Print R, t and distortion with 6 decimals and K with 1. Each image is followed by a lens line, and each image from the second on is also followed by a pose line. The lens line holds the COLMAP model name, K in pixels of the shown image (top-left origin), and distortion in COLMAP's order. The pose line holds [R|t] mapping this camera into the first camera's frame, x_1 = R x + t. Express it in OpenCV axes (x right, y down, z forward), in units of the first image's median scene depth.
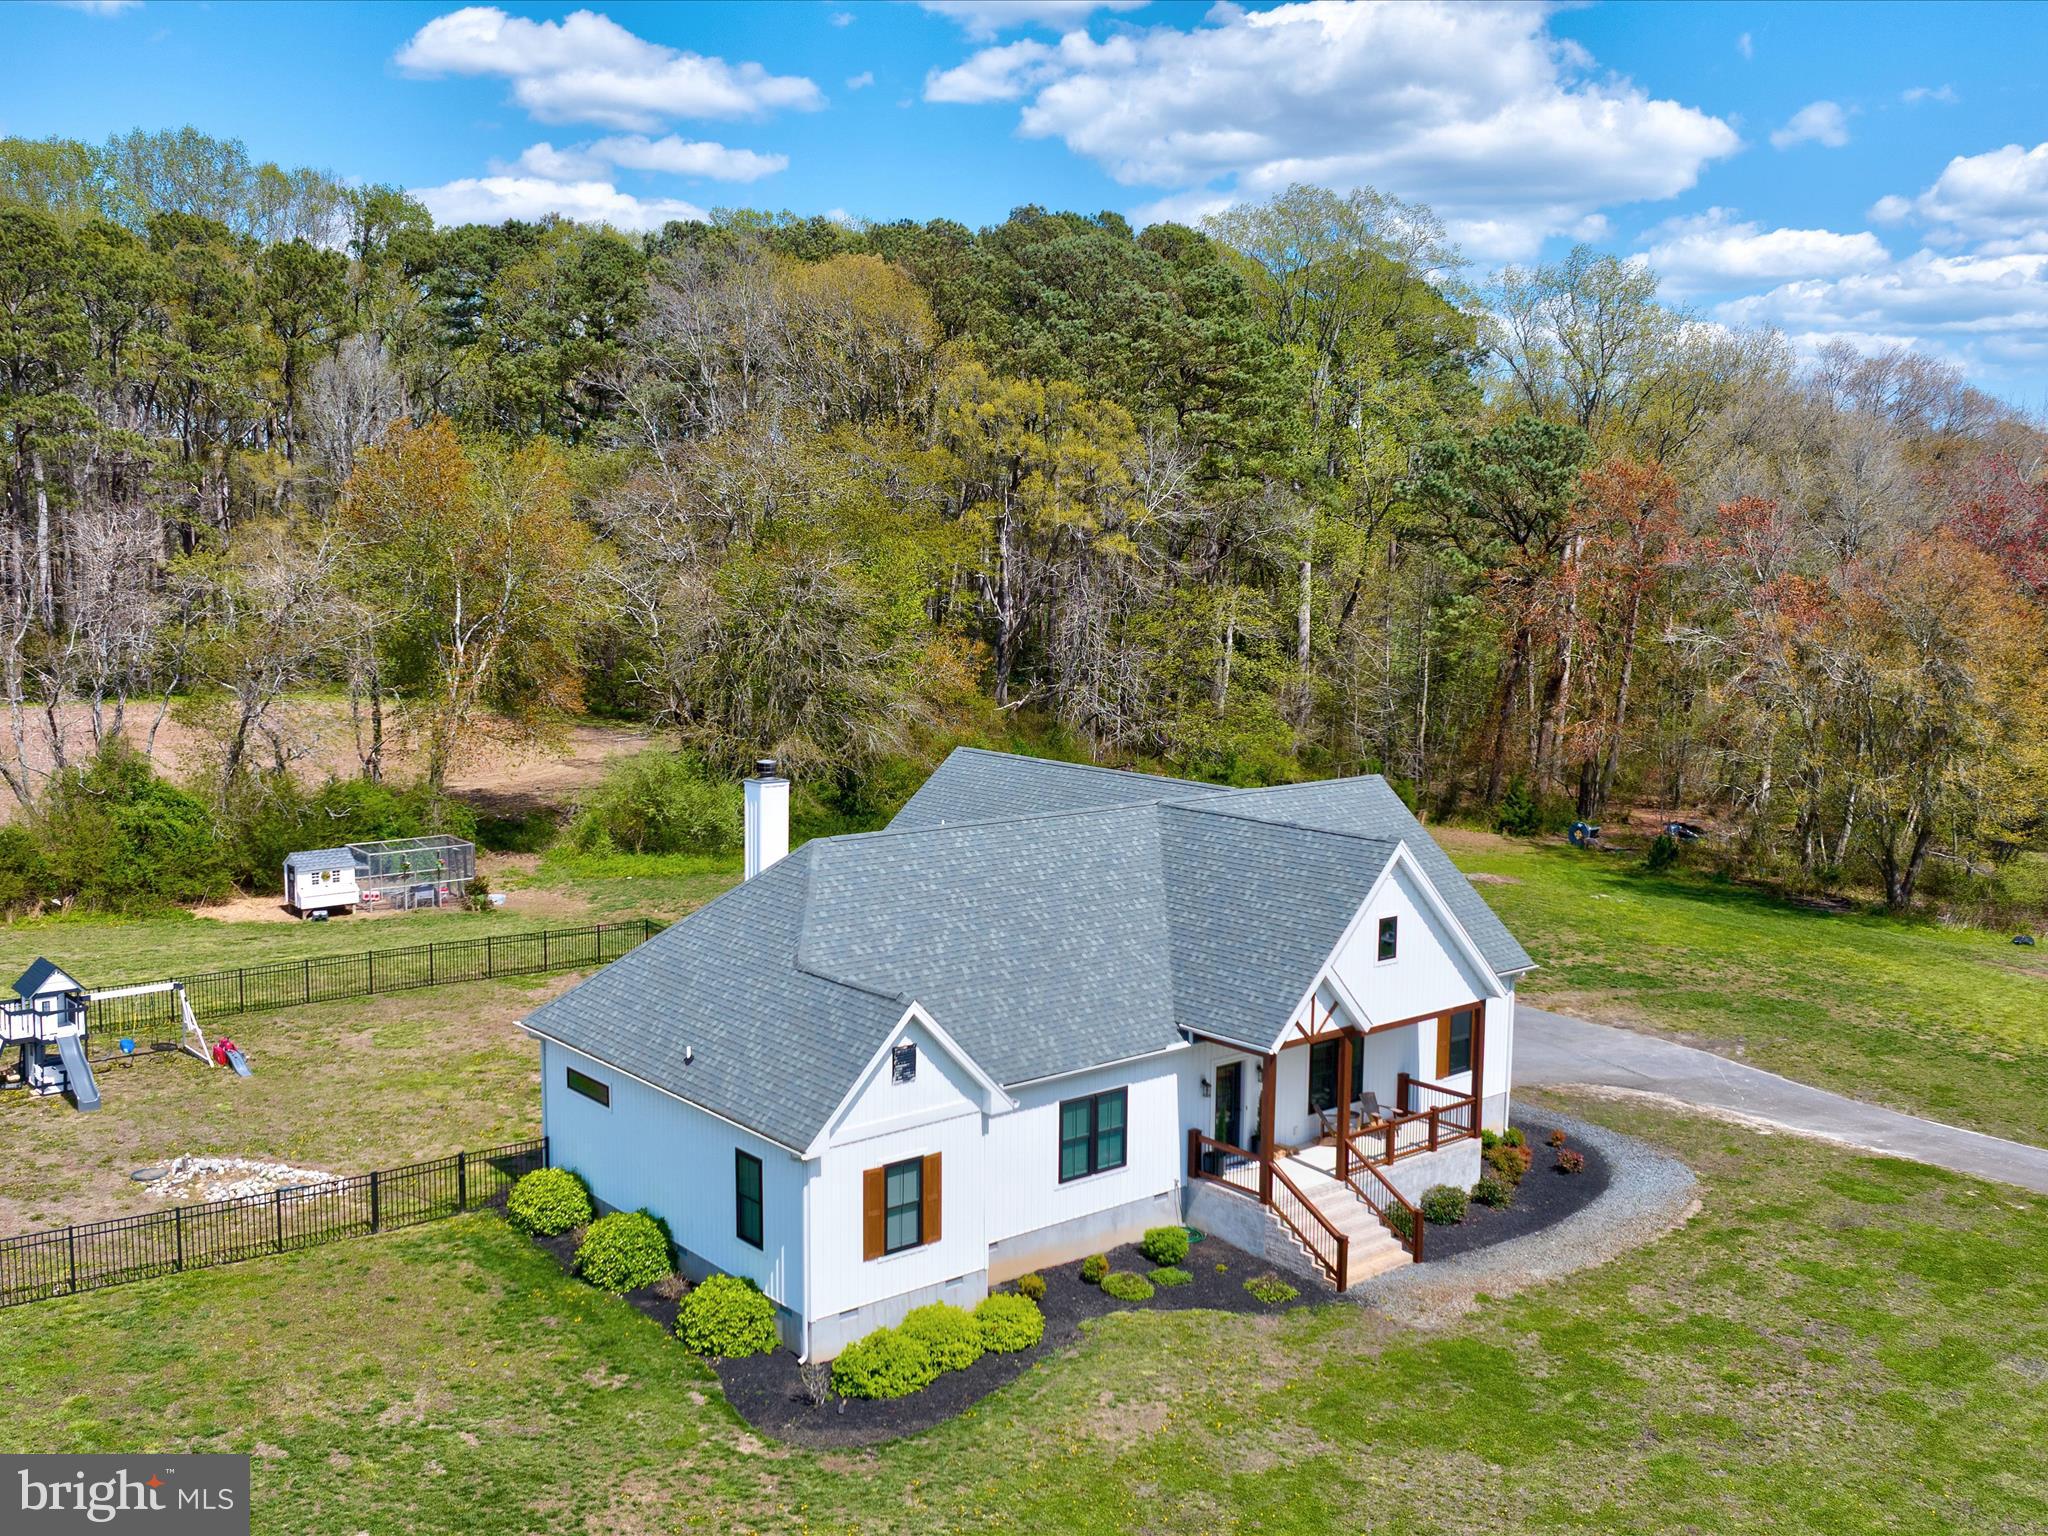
lens RADIAL K [[1910.1, 0, 1024.0], [0, 1910.1, 768.0], [0, 0, 1]] dist [-0.017700, -0.029287]
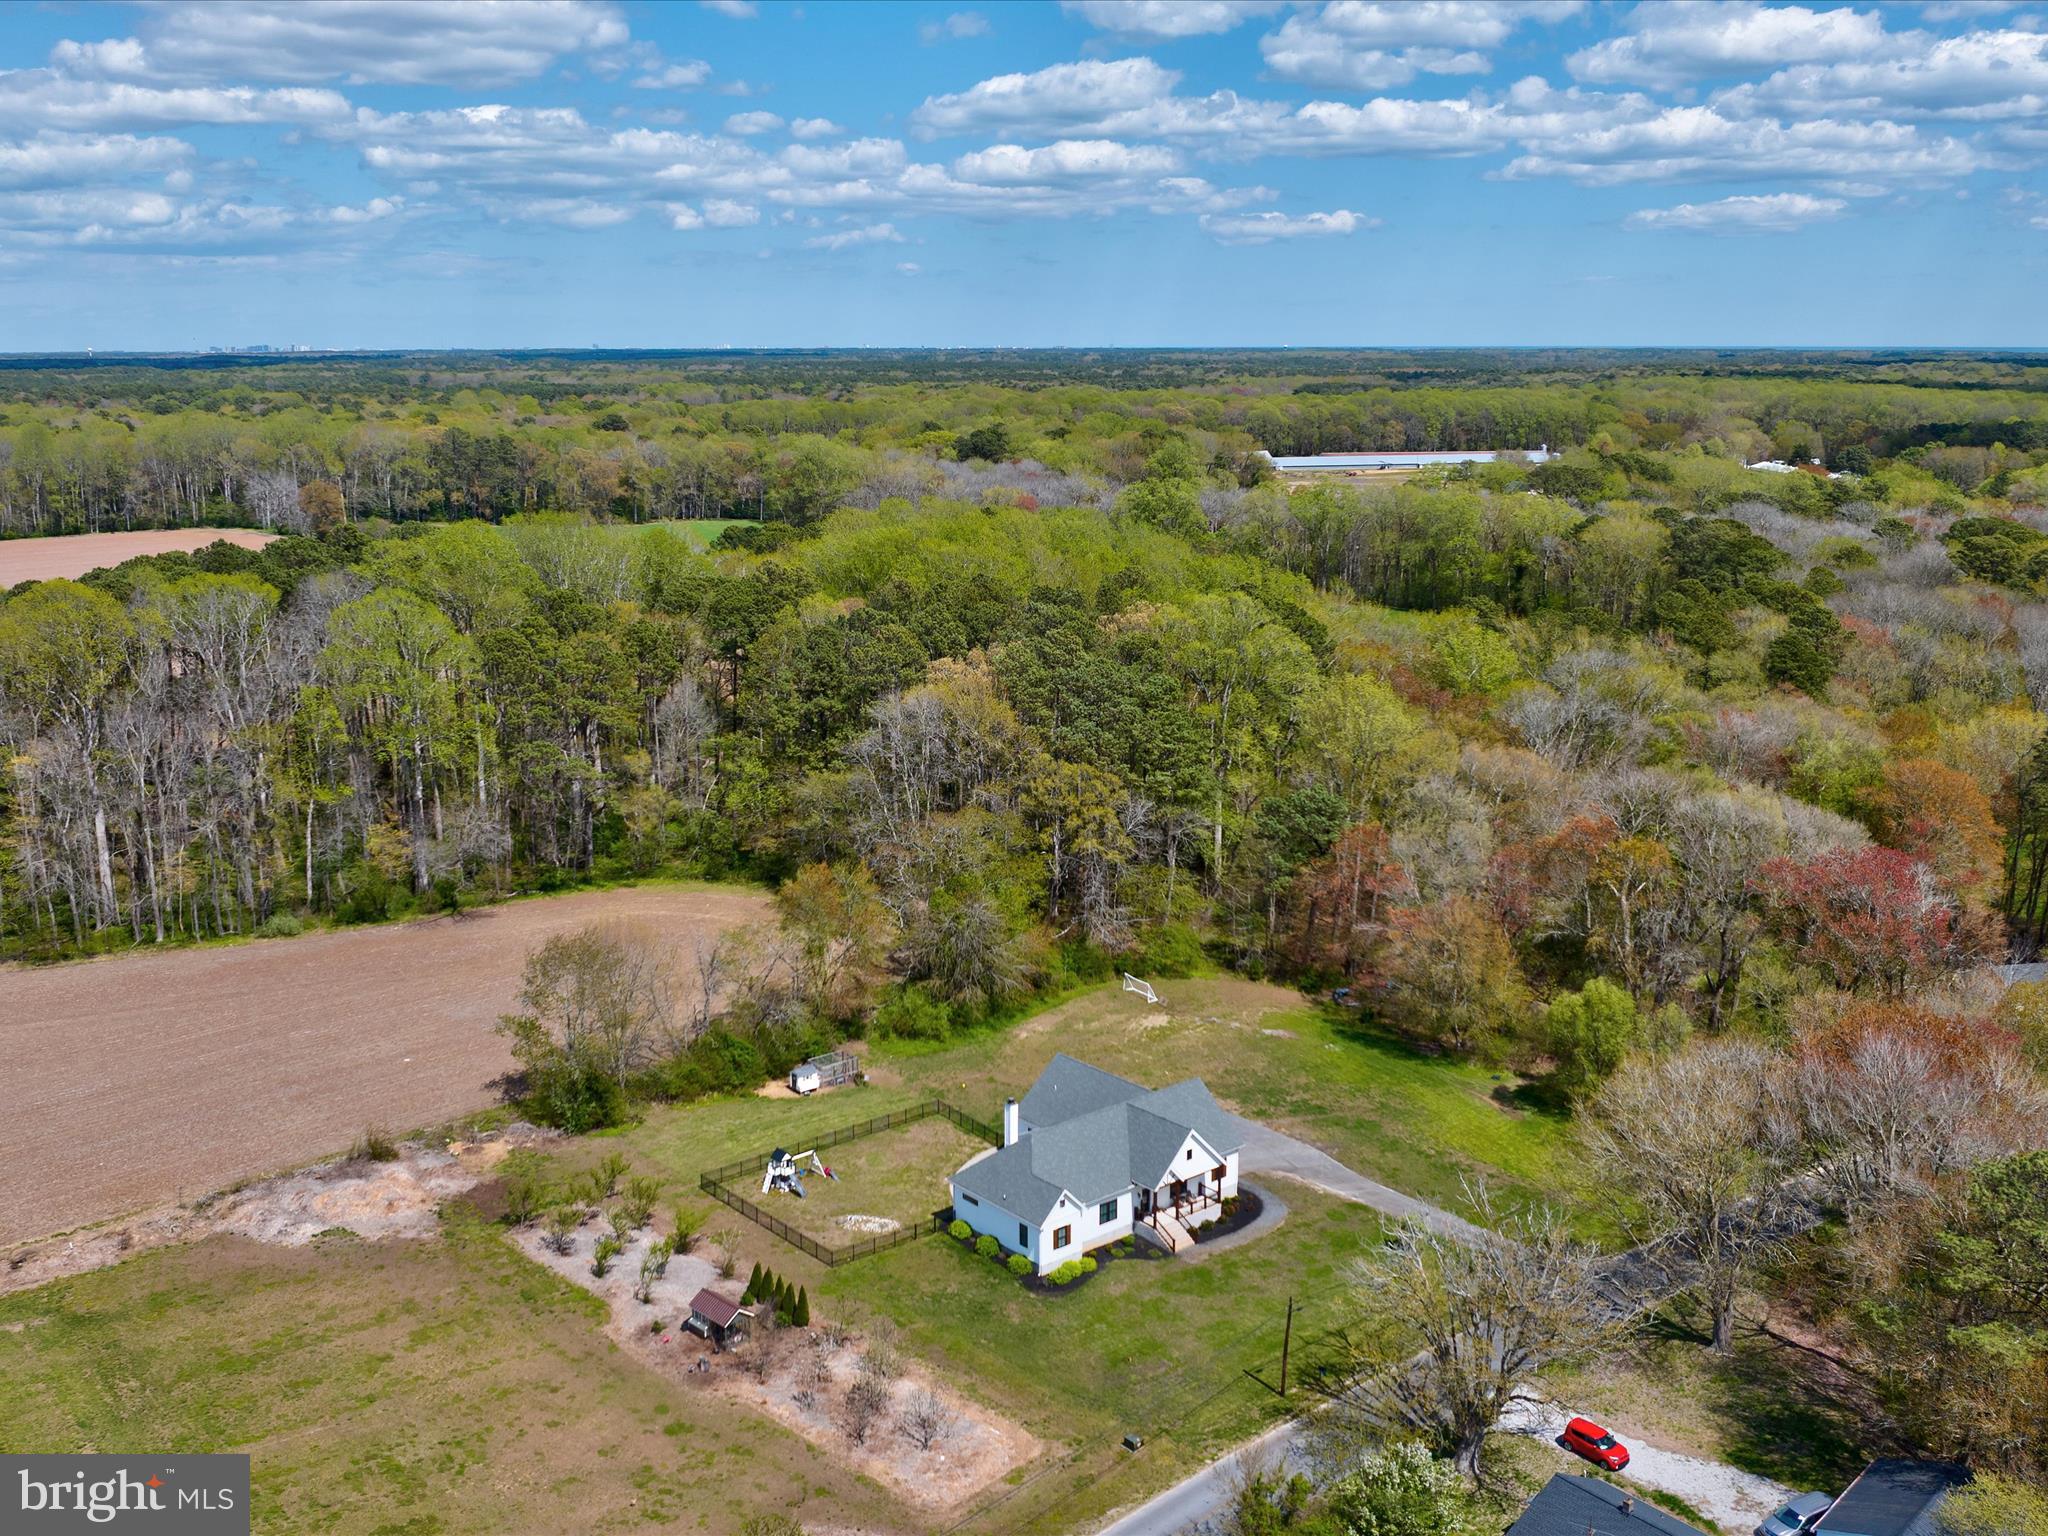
lens RADIAL K [[1910.1, 0, 1024.0], [0, 1910.1, 768.0], [0, 0, 1]] dist [-0.017700, -0.029287]
pose [[0.999932, -0.011618, 0.000777, -0.117379], [0.011507, 0.996167, 0.086709, -0.966986], [-0.001781, -0.086694, 0.996233, -2.559236]]
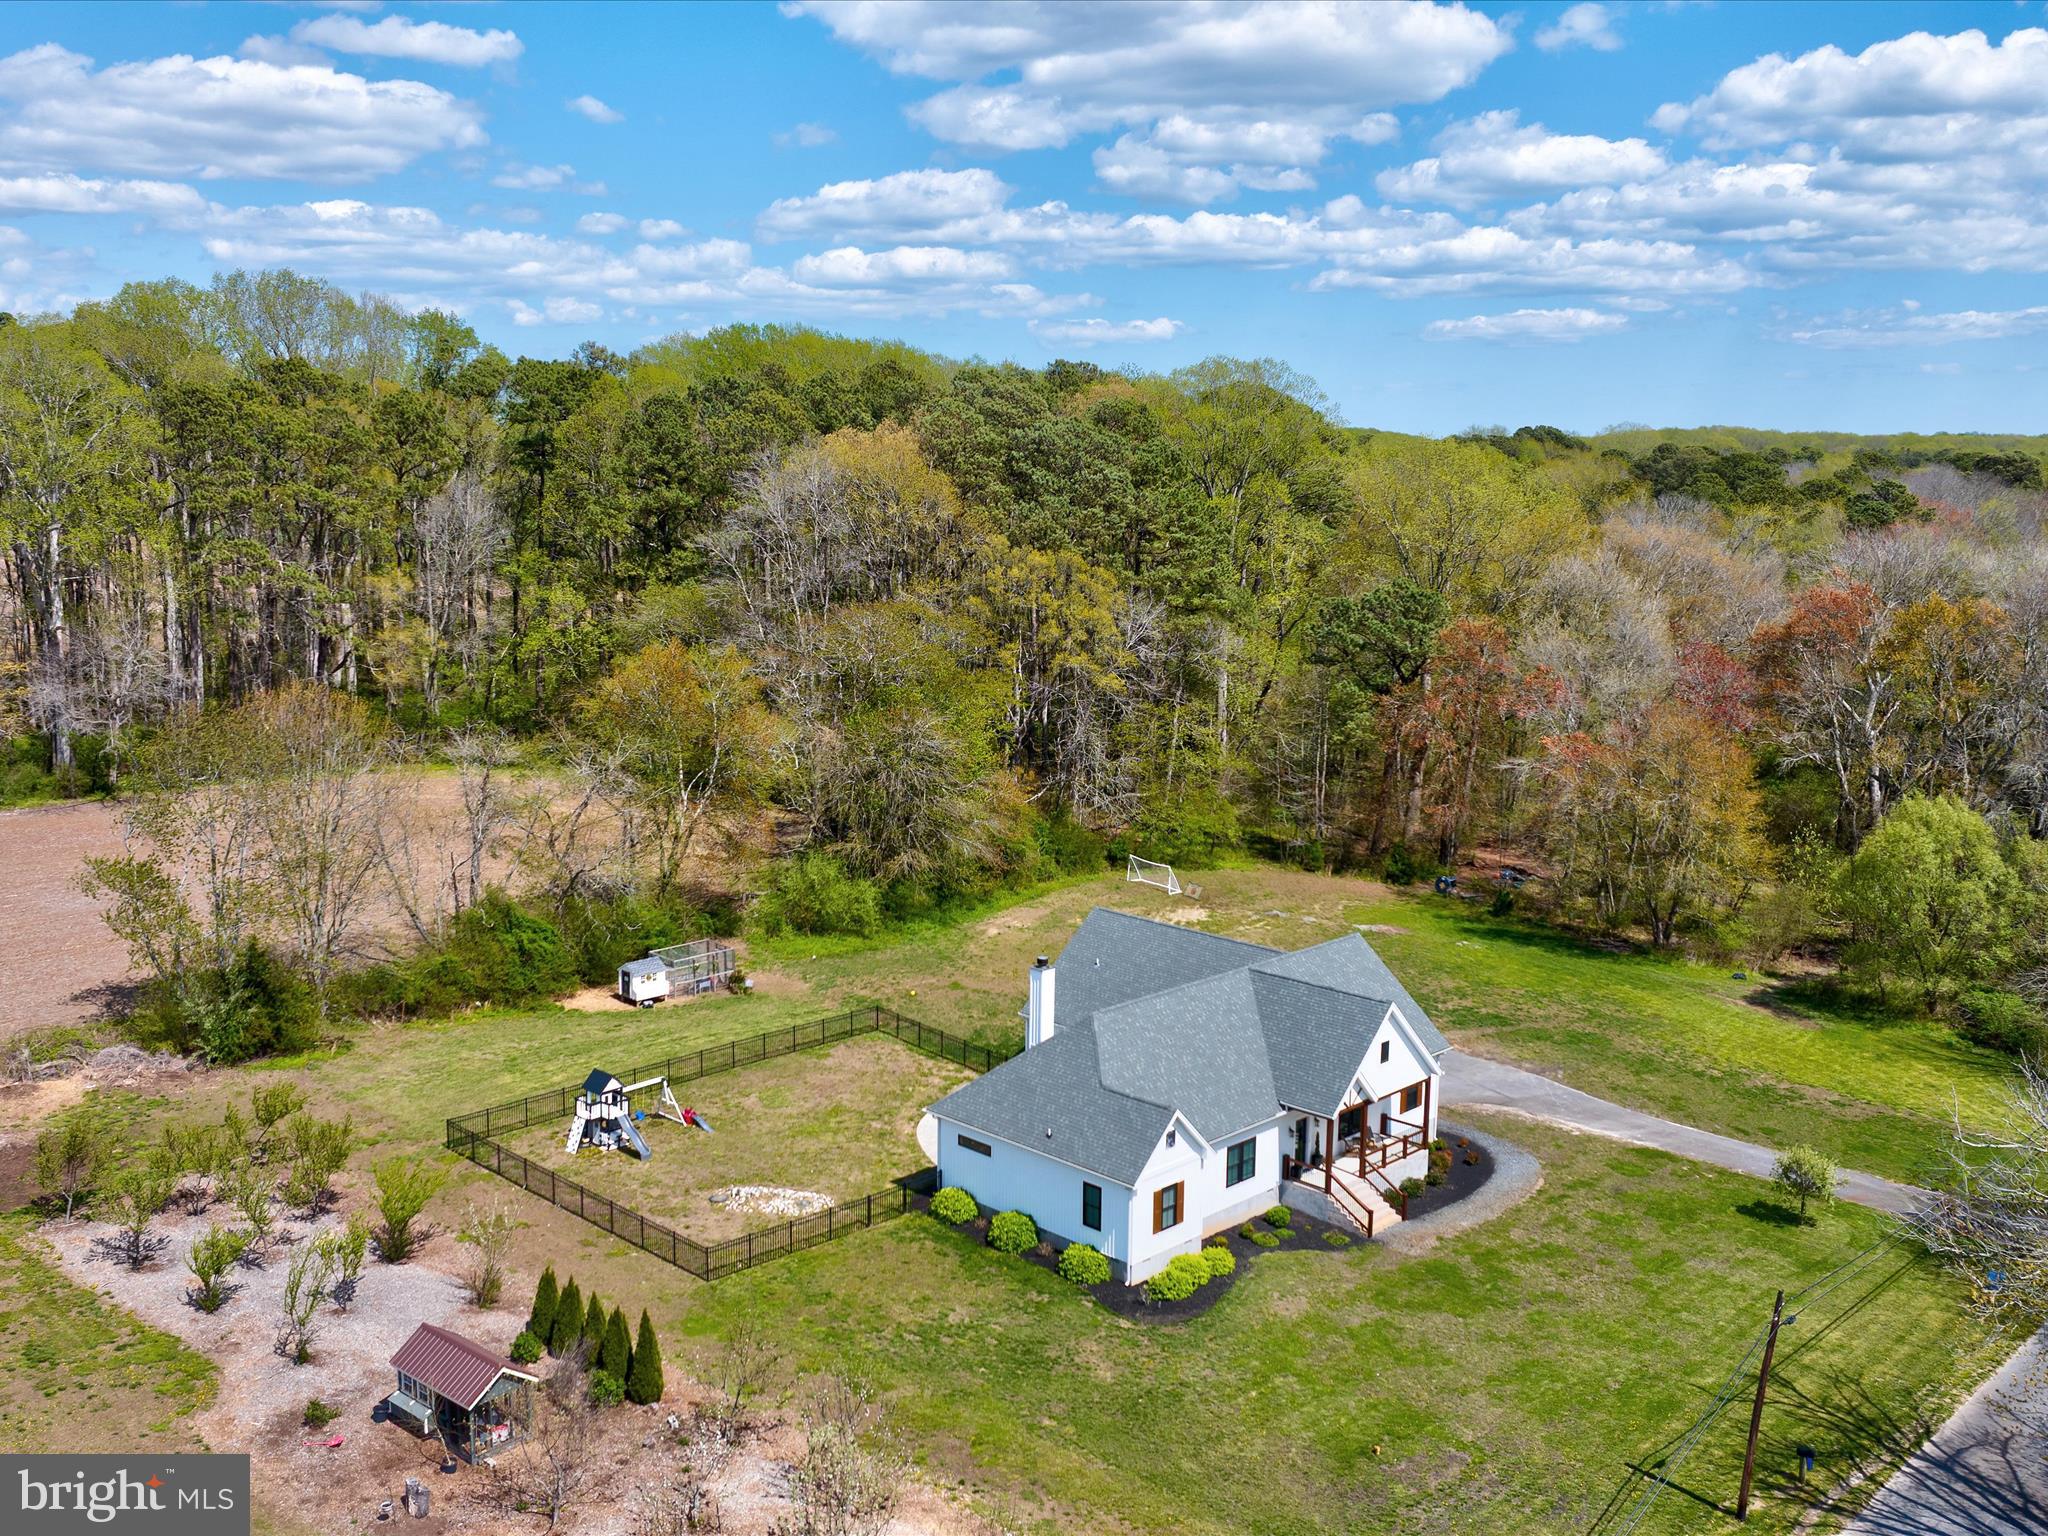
lens RADIAL K [[1892.3, 0, 1024.0], [0, 1892.3, 768.0], [0, 0, 1]] dist [-0.014865, -0.032186]
pose [[0.995654, -0.016436, 0.091667, -0.341715], [0.012237, 0.998858, 0.046178, -0.289683], [-0.092321, -0.044856, 0.994718, -0.844656]]
